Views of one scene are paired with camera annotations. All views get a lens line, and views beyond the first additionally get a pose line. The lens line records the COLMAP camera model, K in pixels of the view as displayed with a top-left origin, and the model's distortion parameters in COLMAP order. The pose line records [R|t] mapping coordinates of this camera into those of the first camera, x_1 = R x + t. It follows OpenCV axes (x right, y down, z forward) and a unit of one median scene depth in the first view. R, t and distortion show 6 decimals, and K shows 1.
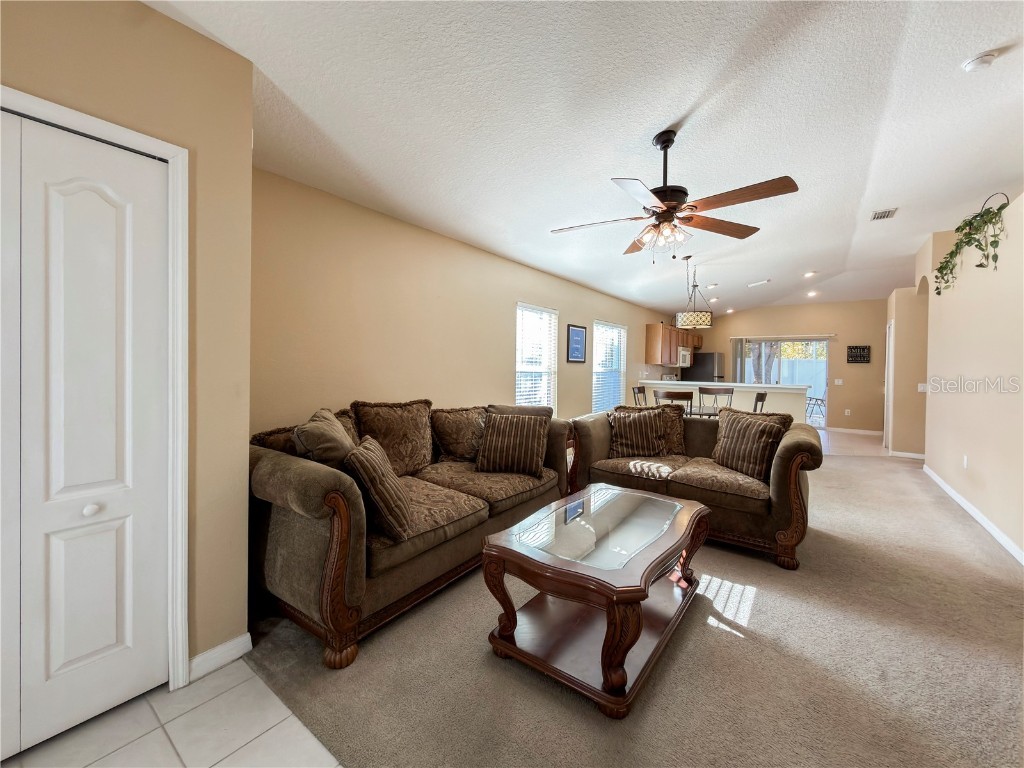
lens RADIAL K [[416.7, 0, 514.5], [0, 416.7, 372.9], [0, 0, 1]] dist [0.001076, -0.000621]
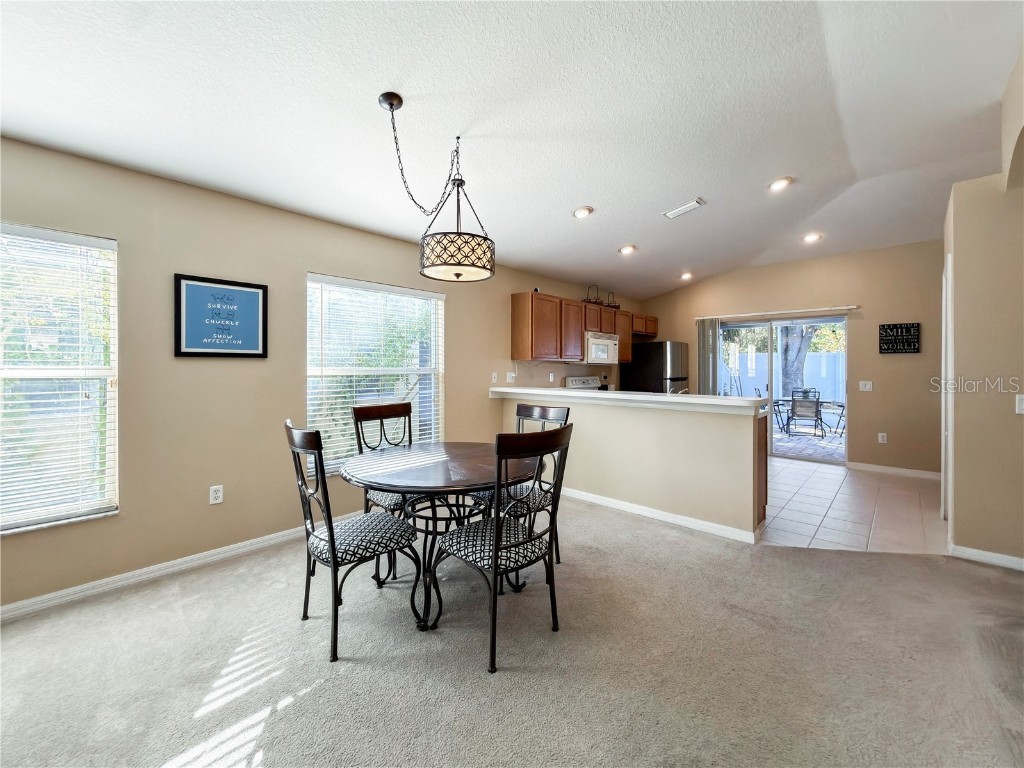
lens RADIAL K [[416.7, 0, 529.9], [0, 416.7, 366.0], [0, 0, 1]] dist [0.001076, -0.000621]
pose [[0.996160, -0.014316, -0.086376, 0.880321], [0.012743, 0.999743, -0.018739, -0.003364], [0.086622, 0.017567, 0.996086, 0.914536]]
